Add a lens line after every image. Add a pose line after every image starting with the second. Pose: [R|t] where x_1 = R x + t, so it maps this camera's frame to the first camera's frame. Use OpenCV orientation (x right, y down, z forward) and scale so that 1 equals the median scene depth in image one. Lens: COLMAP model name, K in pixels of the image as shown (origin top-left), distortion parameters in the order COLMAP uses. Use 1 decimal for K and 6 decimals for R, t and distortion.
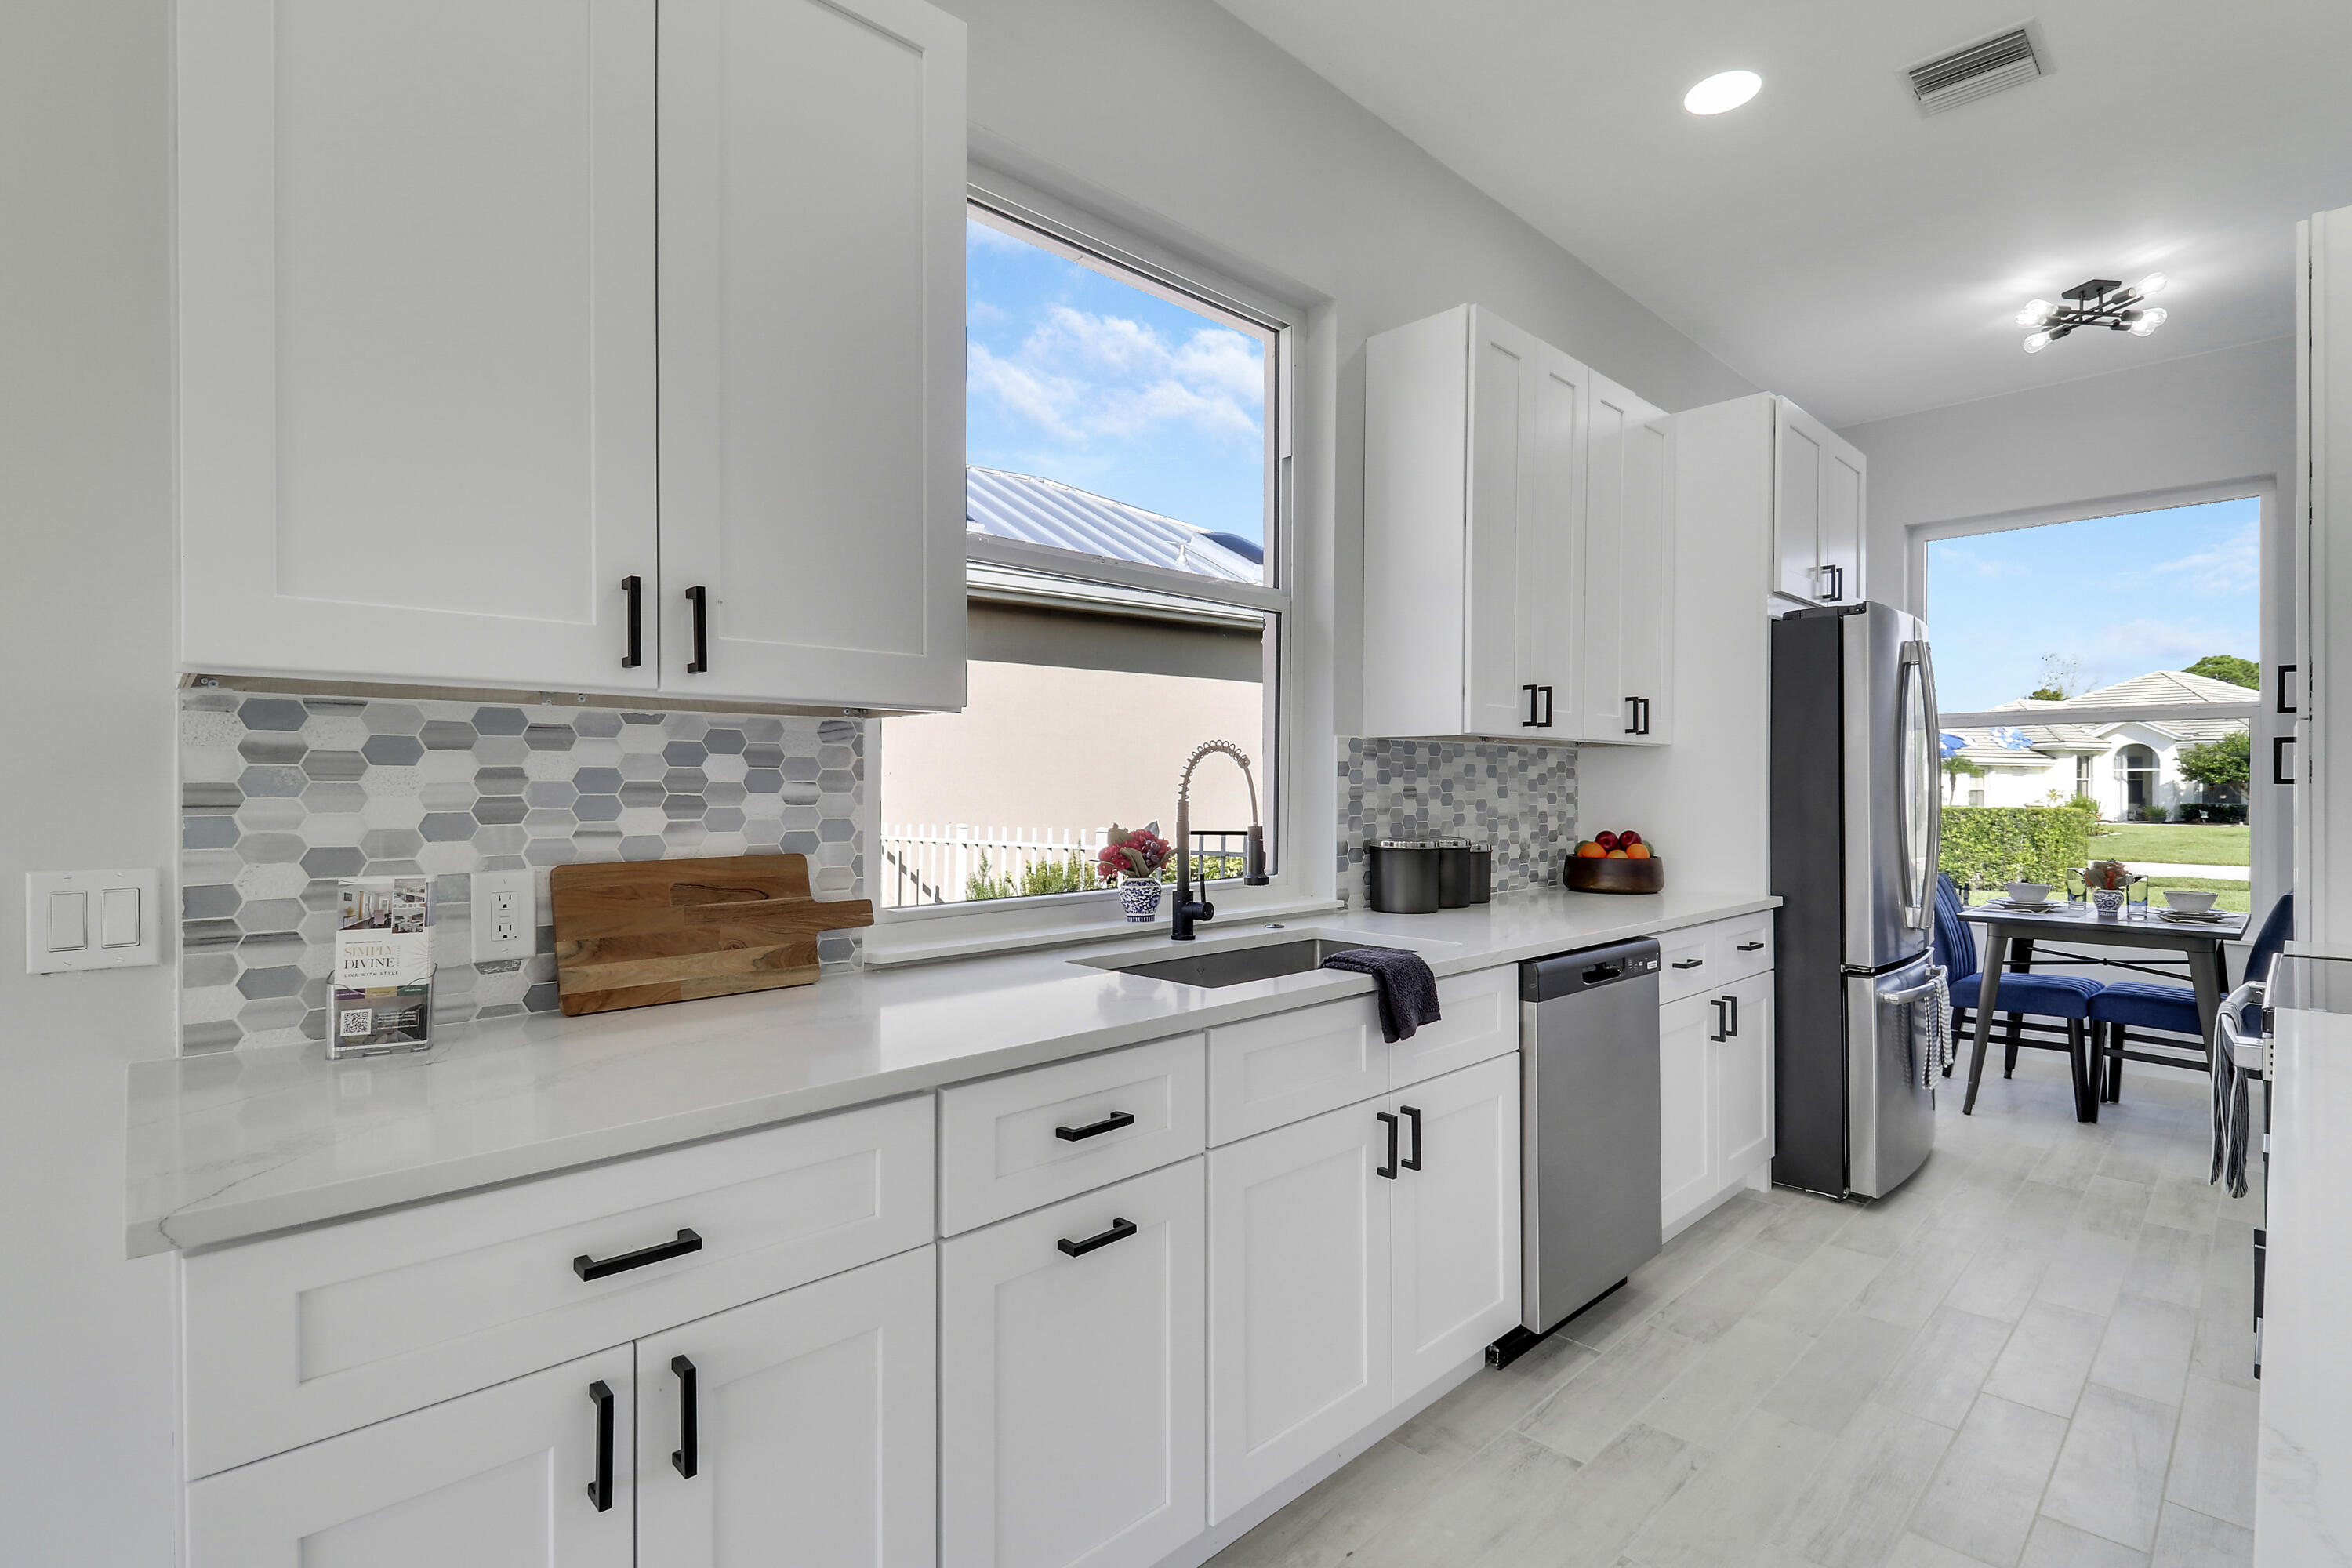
lens RADIAL K [[1100.1, 0, 1170.8], [0, 1100.1, 785.1], [0, 0, 1]] dist [0.019830, -0.018688]
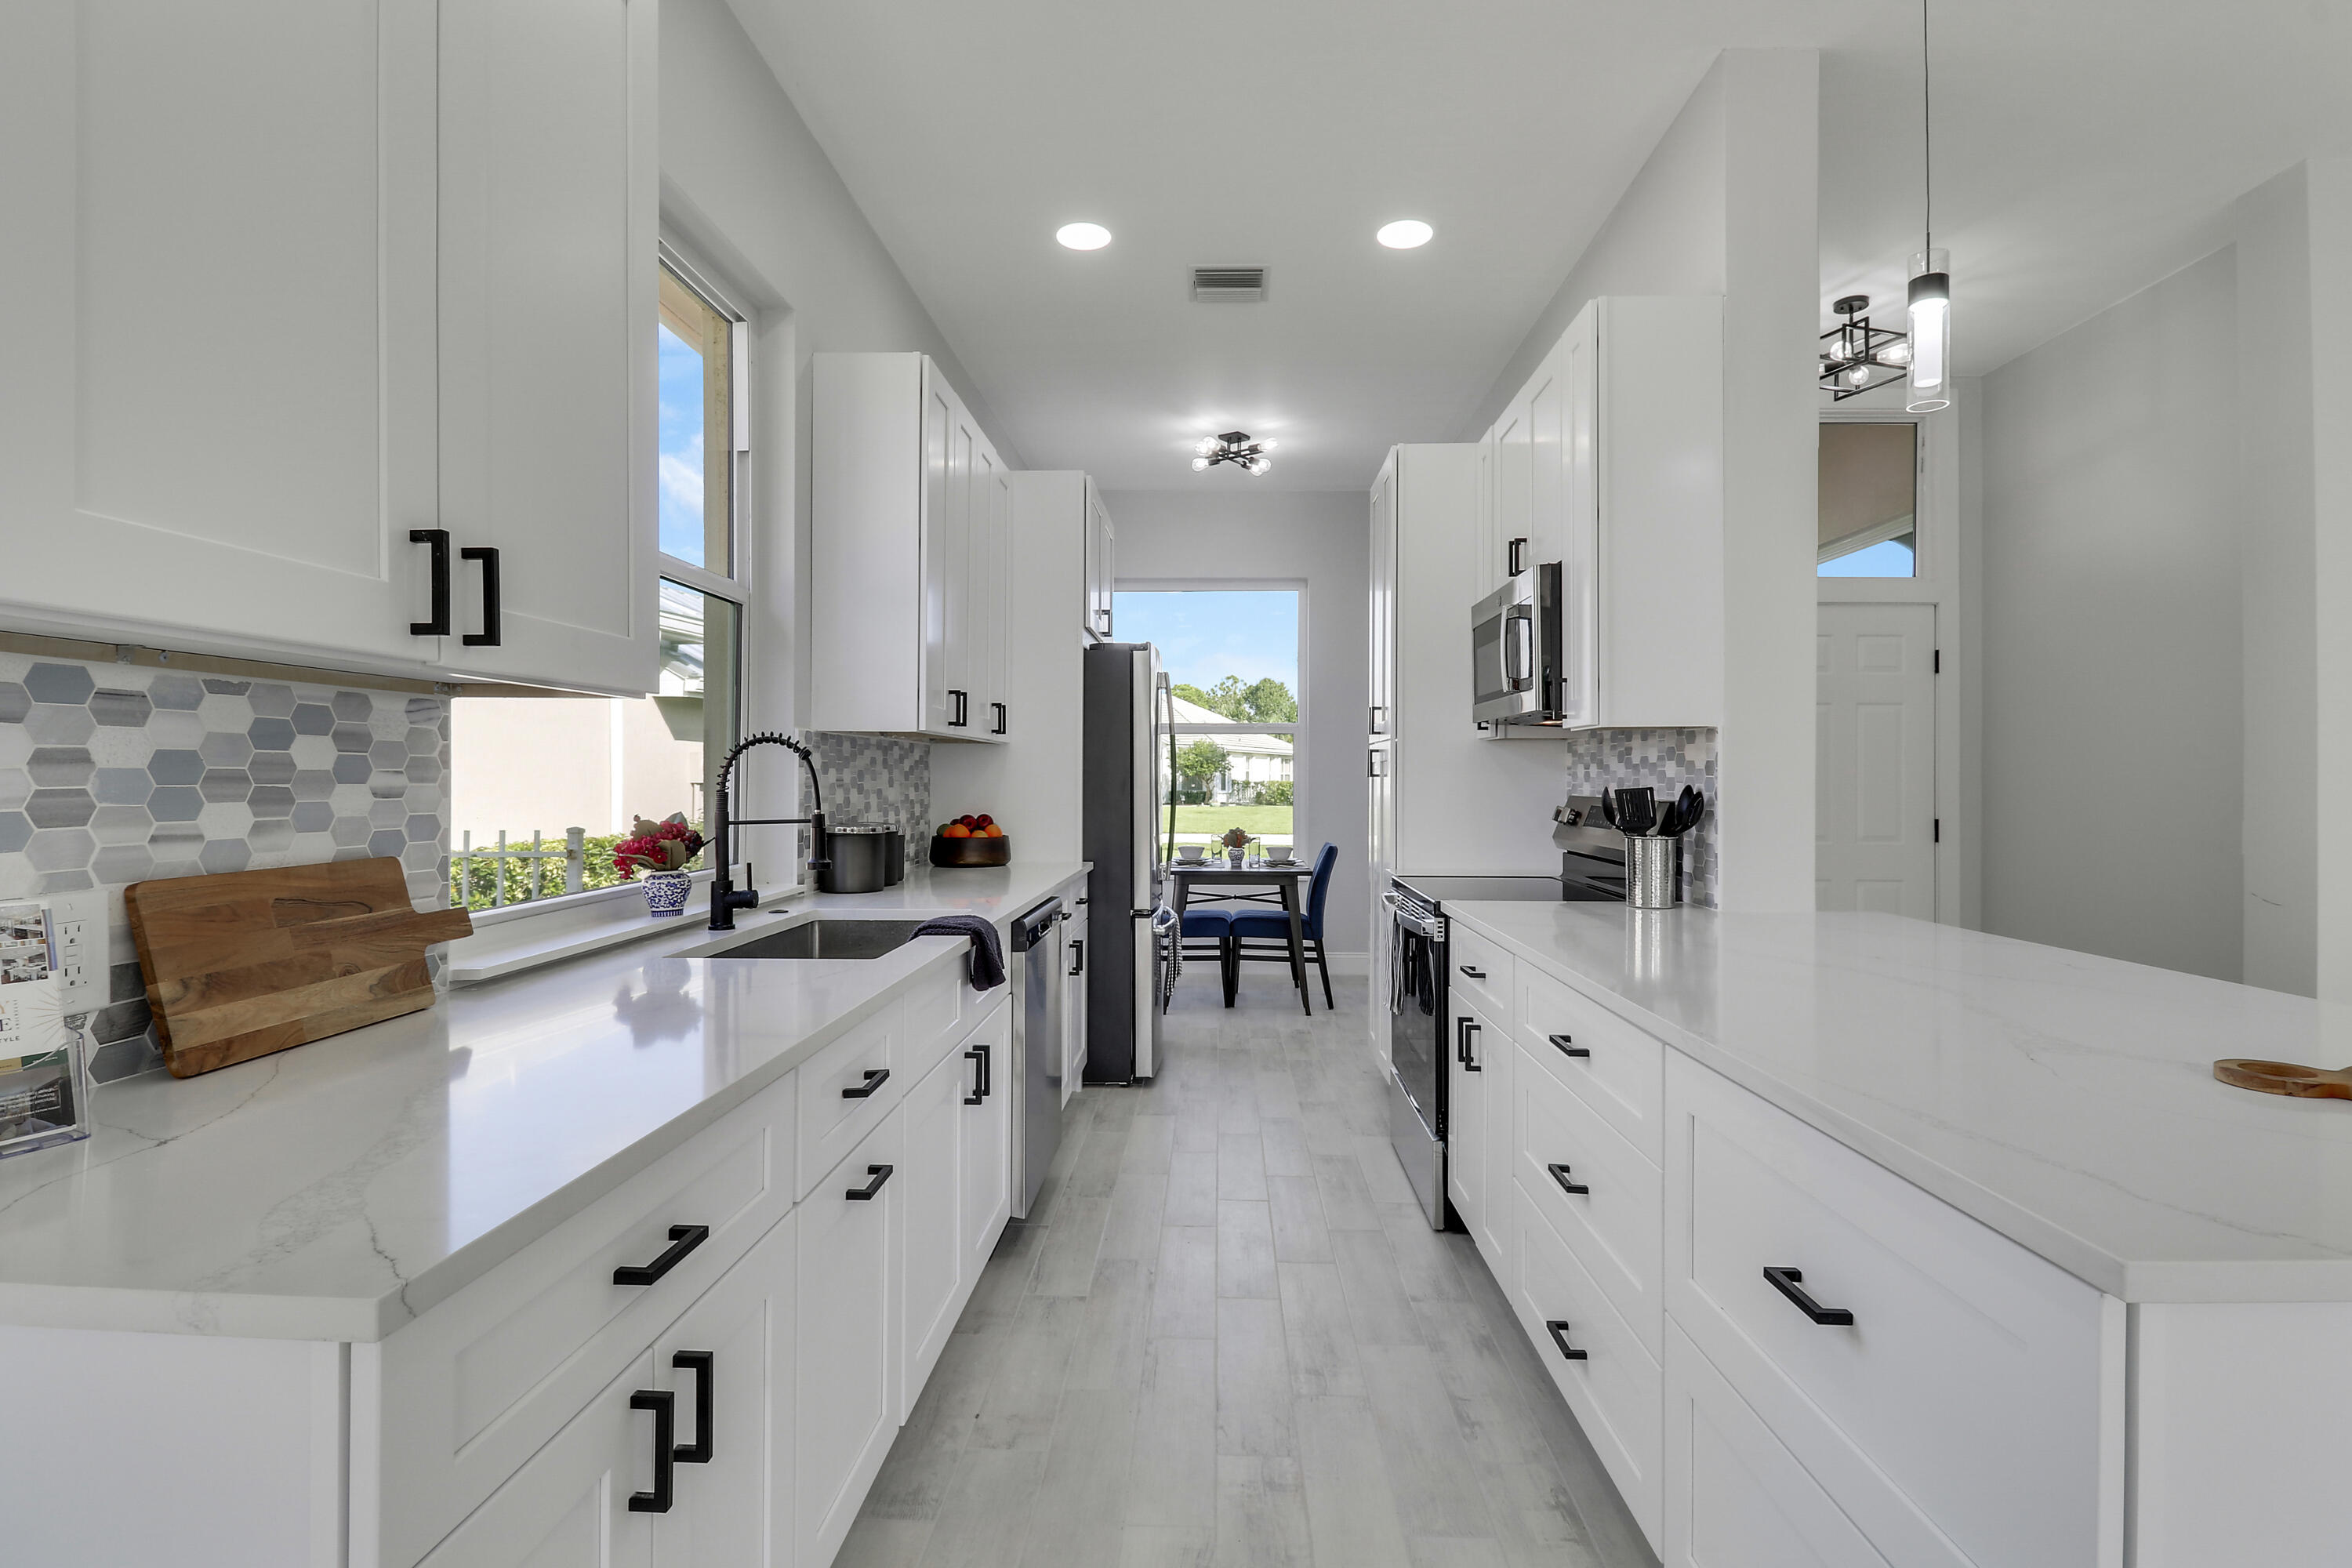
lens RADIAL K [[1100.1, 0, 1172.1], [0, 1100.1, 785.5], [0, 0, 1]] dist [0.019830, -0.018688]
pose [[0.725962, -0.002892, 0.687729, -0.375731], [-0.003506, 0.999963, 0.007905, -0.000042], [-0.687726, -0.008150, 0.725924, -0.008923]]
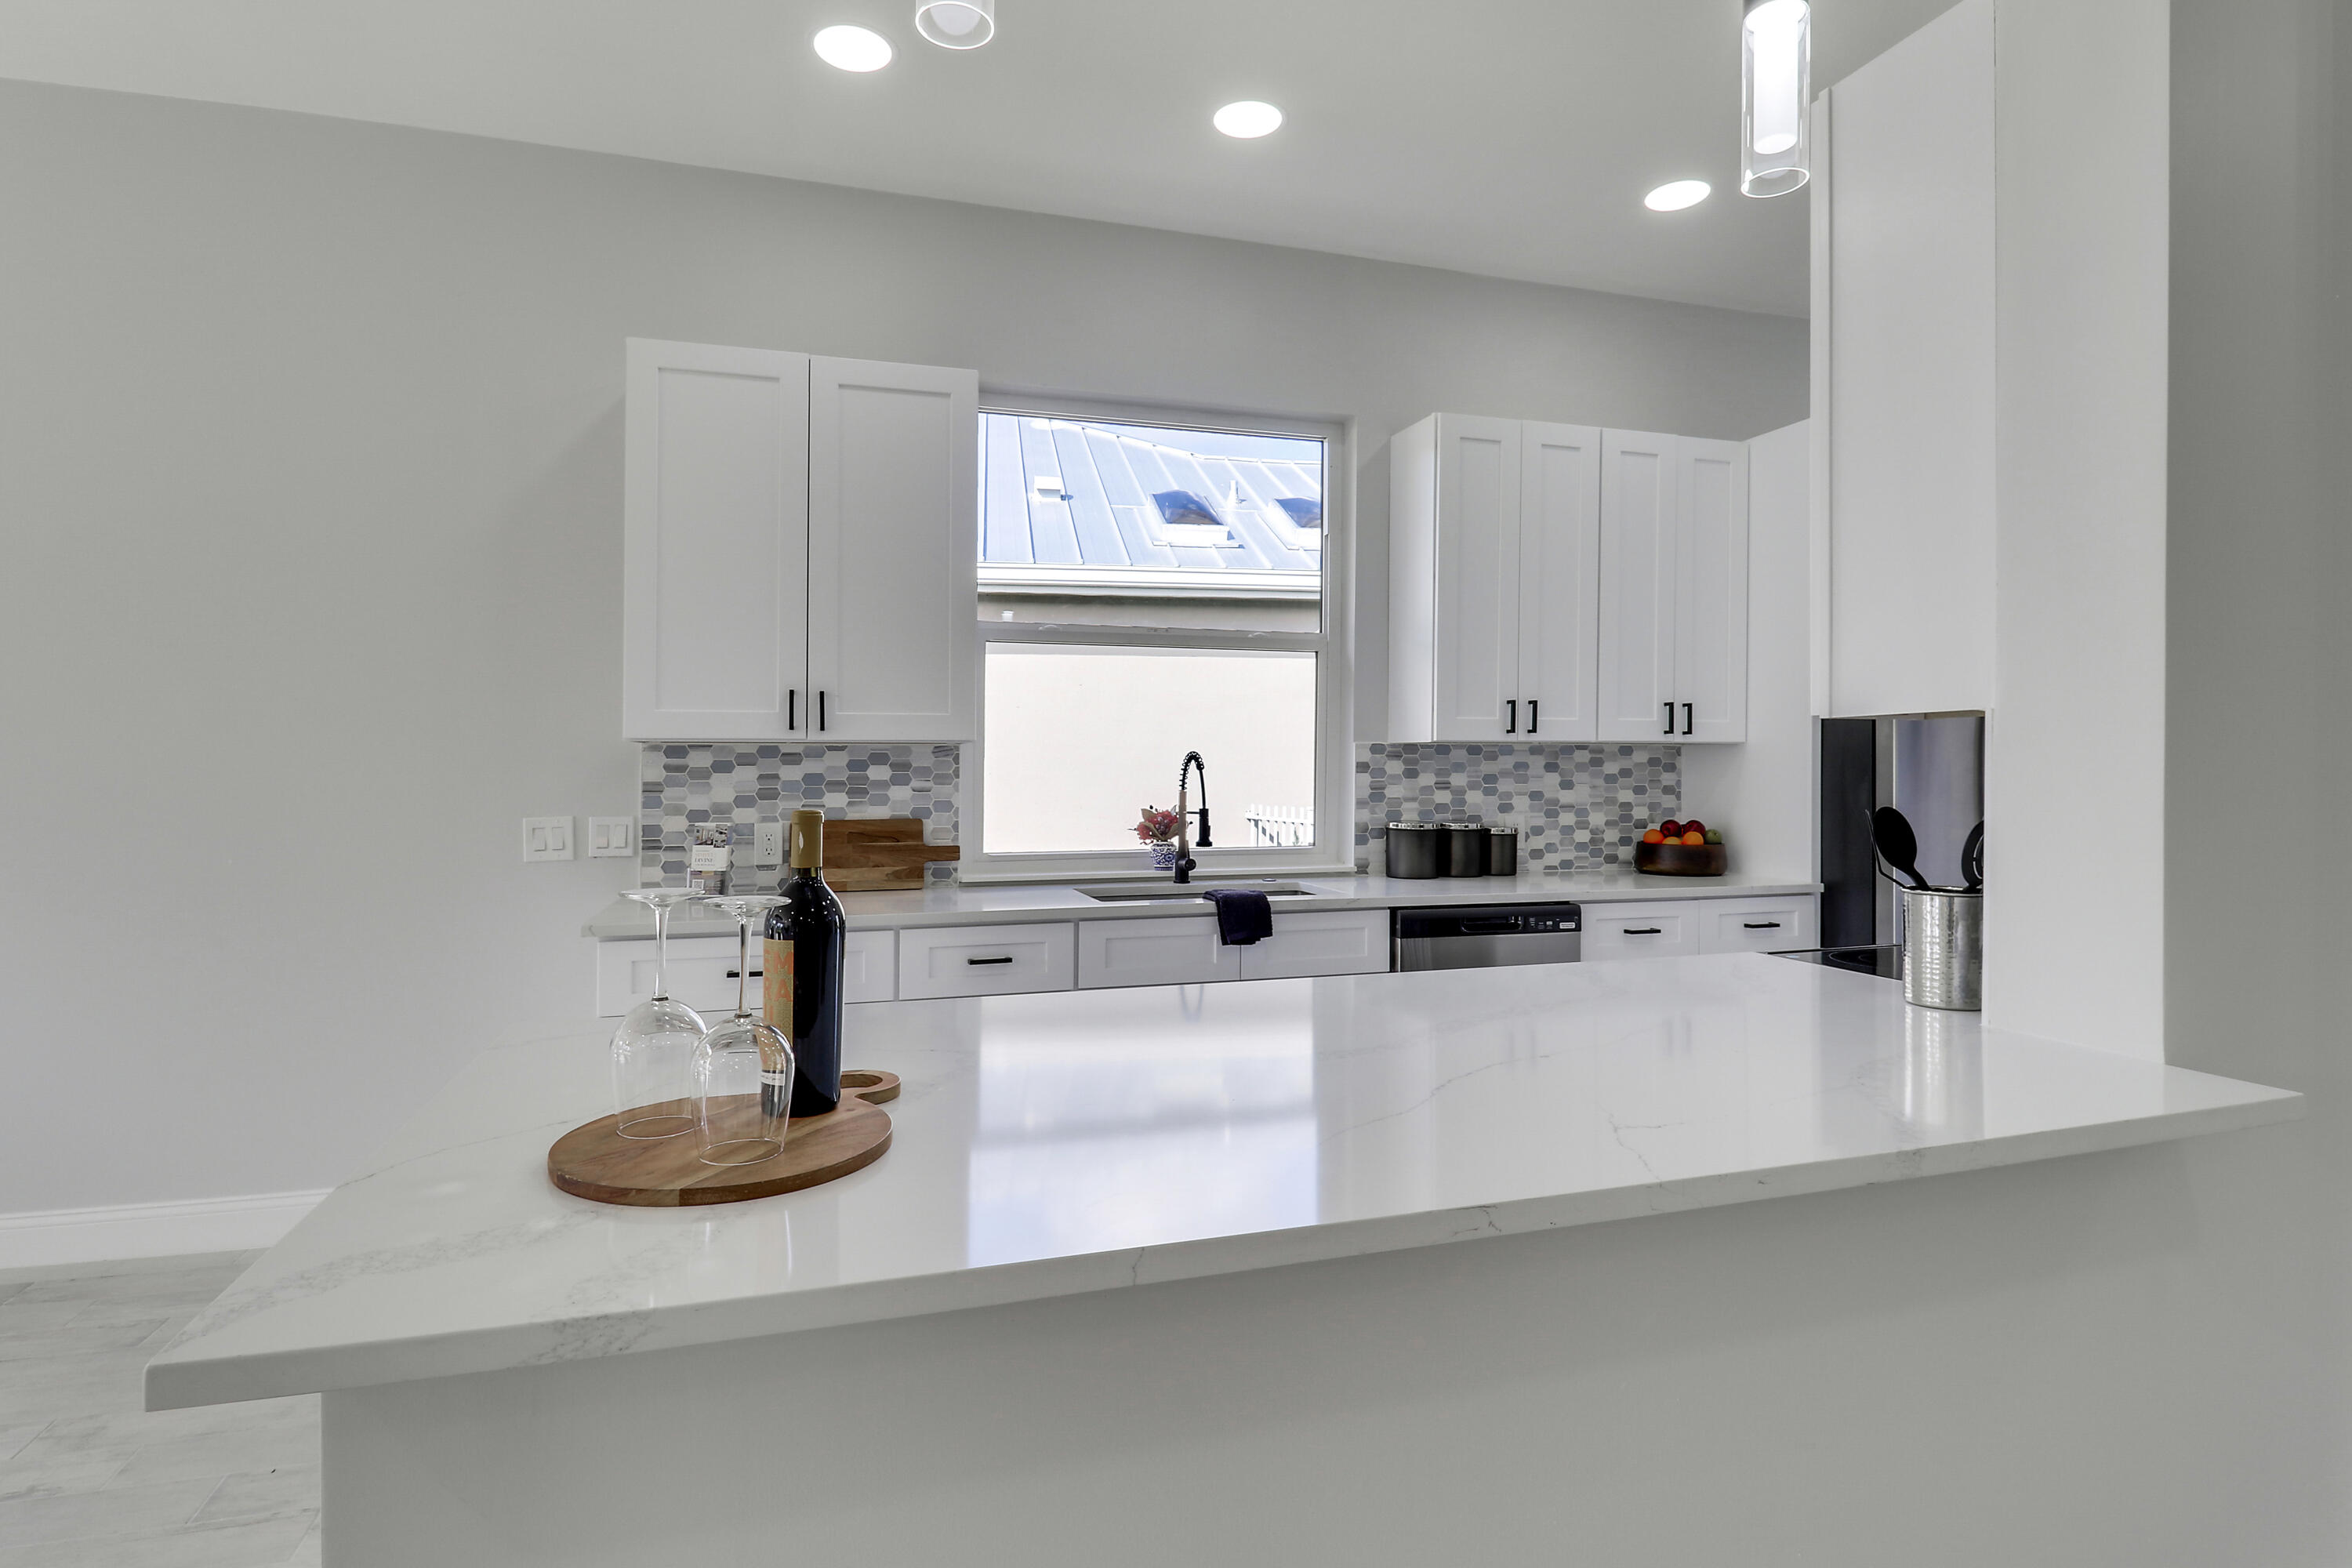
lens RADIAL K [[1100.1, 0, 1182.4], [0, 1100.1, 777.8], [0, 0, 1]] dist [0.019830, -0.018688]
pose [[0.893217, 0.004195, -0.449605, 0.681867], [0.000155, 0.999954, 0.009637, -0.018350], [0.449625, -0.008678, 0.893175, -0.341354]]
